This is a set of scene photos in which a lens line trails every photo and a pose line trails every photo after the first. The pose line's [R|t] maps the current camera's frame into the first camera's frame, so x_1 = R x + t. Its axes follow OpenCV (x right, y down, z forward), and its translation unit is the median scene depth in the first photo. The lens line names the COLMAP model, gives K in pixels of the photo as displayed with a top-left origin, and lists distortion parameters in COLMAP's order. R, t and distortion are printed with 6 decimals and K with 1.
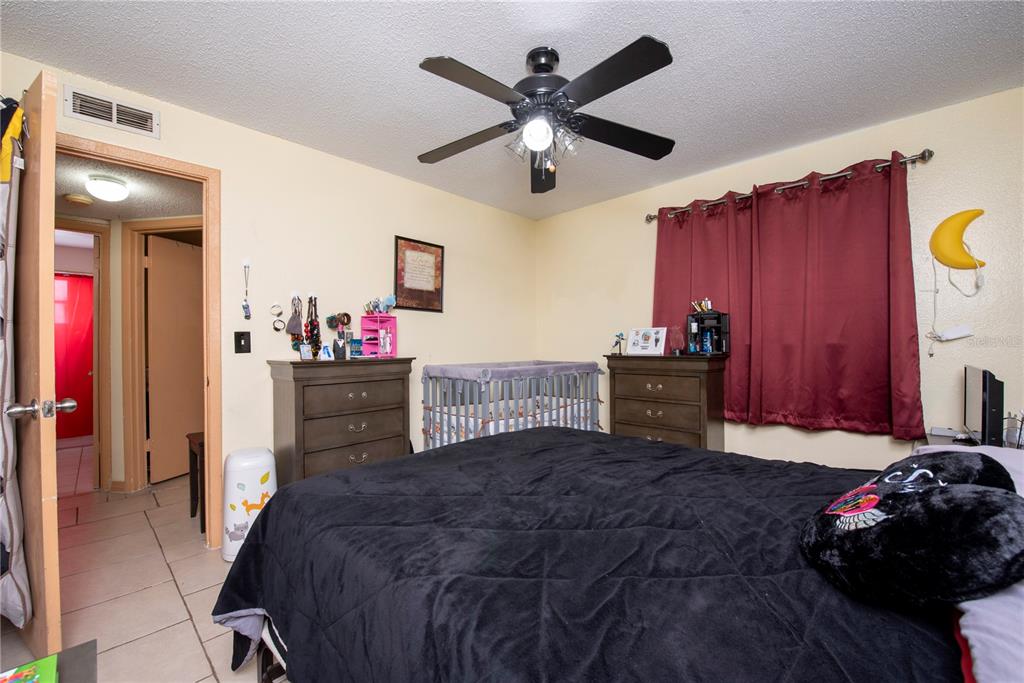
lens RADIAL K [[422.7, 0, 517.9], [0, 422.7, 345.6], [0, 0, 1]] dist [-0.001211, -0.000151]
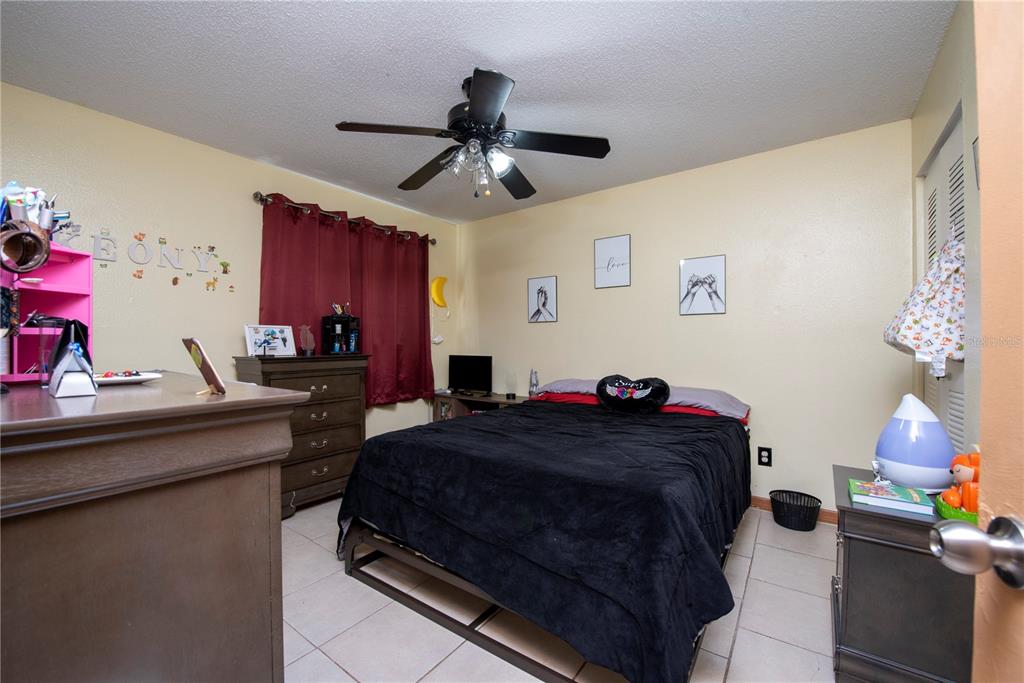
lens RADIAL K [[422.7, 0, 517.9], [0, 422.7, 345.6], [0, 0, 1]] dist [-0.001211, -0.000151]
pose [[-0.128727, 0.001911, 0.991678, -0.737850], [0.002380, 0.999996, -0.001619, 0.002811], [-0.991677, 0.002151, -0.128731, 0.719822]]
